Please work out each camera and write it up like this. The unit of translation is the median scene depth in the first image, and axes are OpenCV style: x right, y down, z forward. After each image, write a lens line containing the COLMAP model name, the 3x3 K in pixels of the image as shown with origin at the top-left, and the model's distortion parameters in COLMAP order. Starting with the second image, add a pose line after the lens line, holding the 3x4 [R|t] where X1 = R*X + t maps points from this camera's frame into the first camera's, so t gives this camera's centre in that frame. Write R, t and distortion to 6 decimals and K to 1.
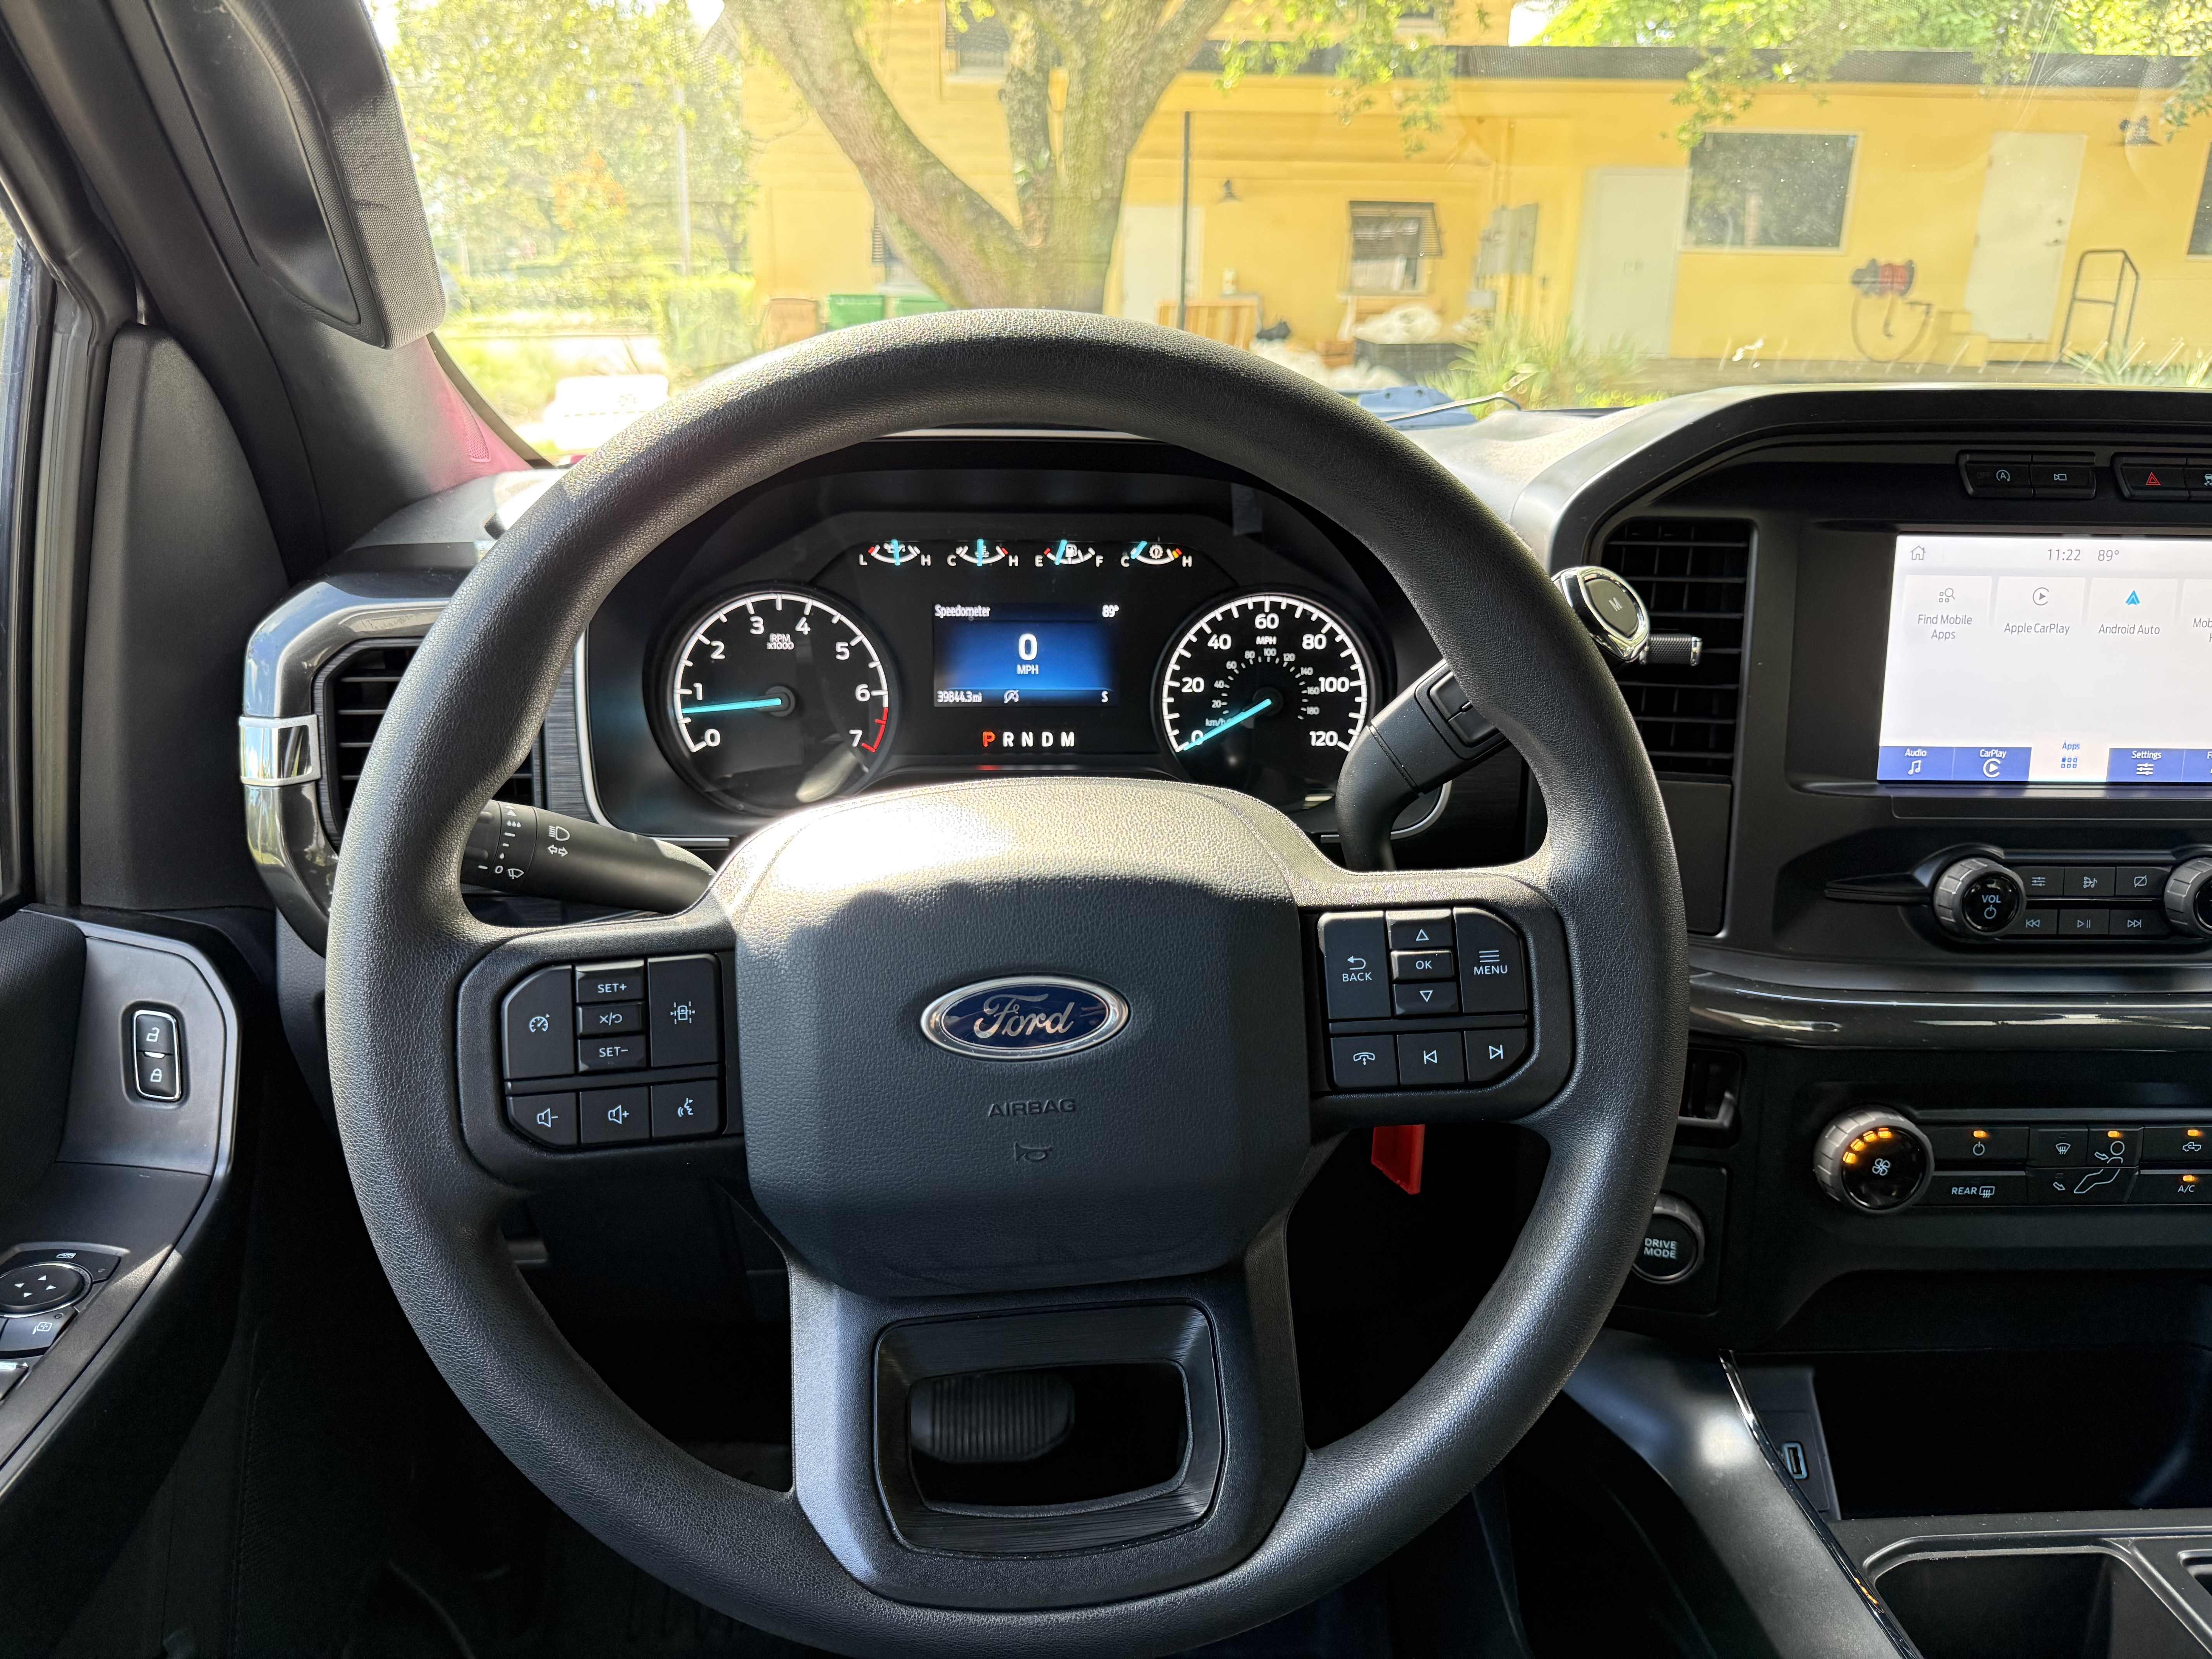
lens RADIAL K [[1536.3, 0, 1106.0], [0, 1536.3, 829.5], [0, 0, 1]] dist [0.092568, -0.290509]
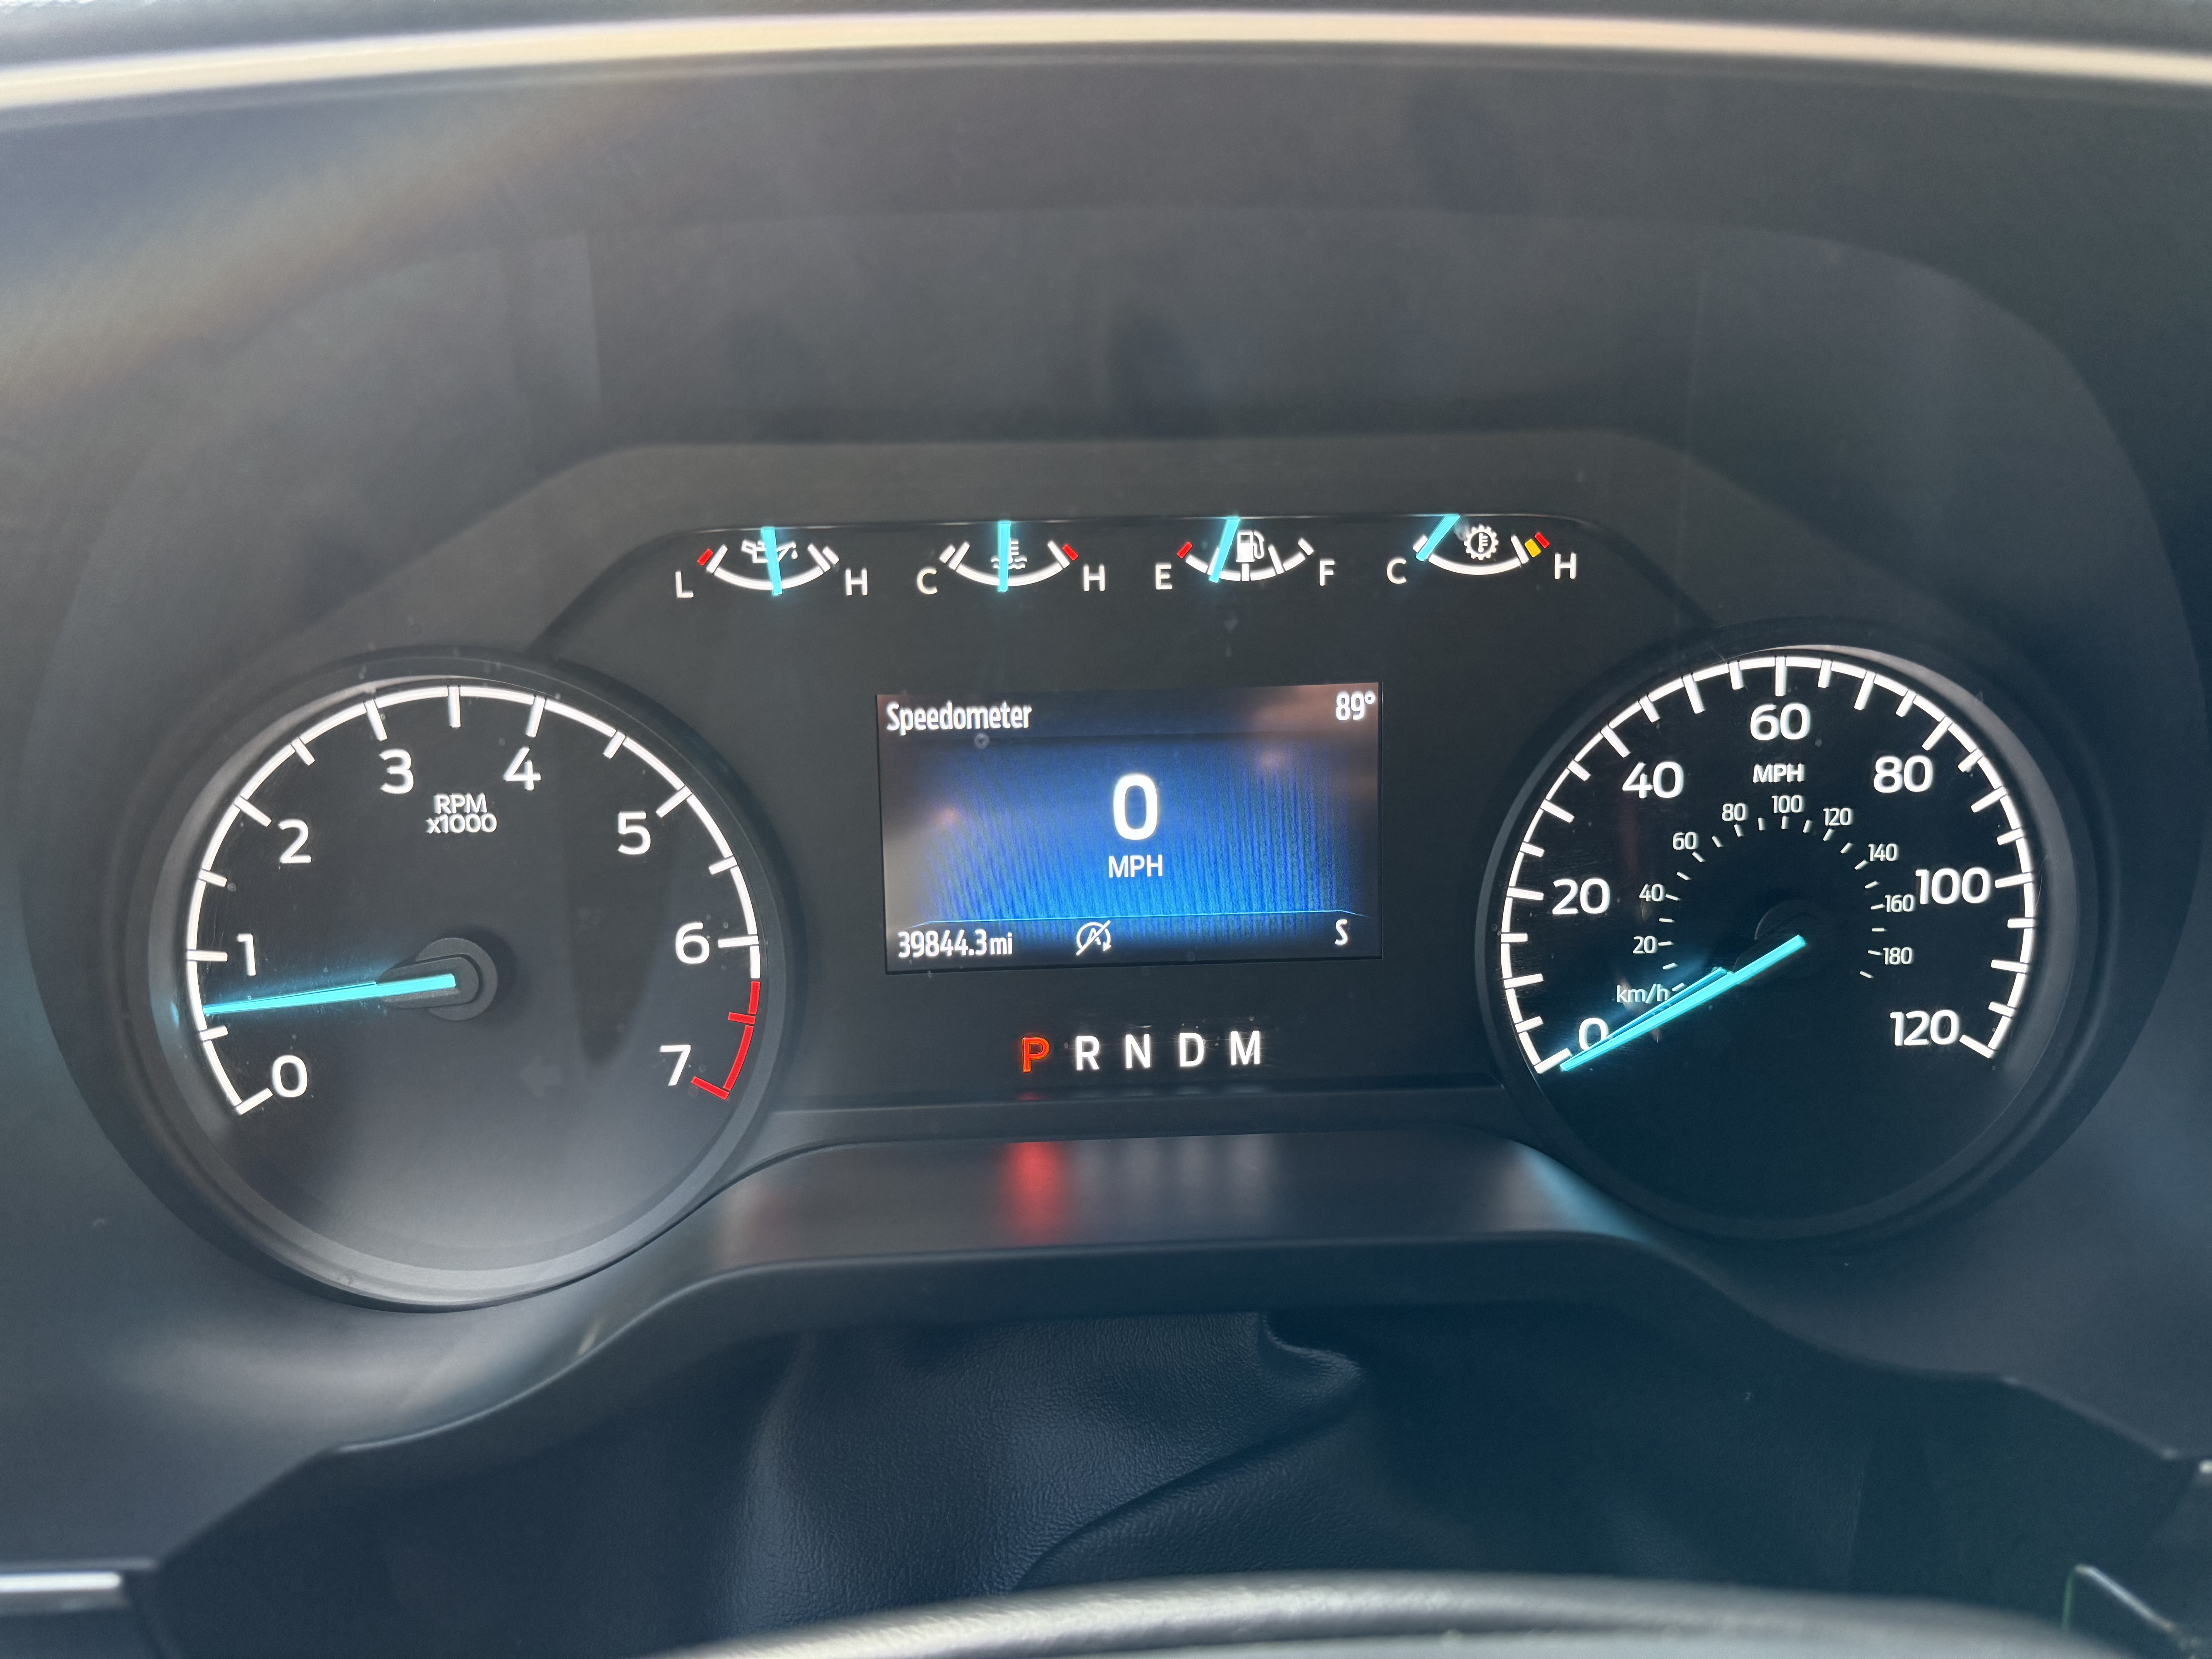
lens RADIAL K [[1536.3, 0, 1106.0], [0, 1536.3, 829.5], [0, 0, 1]] dist [0.092568, -0.290509]
pose [[0.999532, -0.024537, -0.018289, -0.051215], [0.023289, 0.997576, -0.065575, -0.088860], [0.019853, 0.065118, 0.997680, 0.627745]]
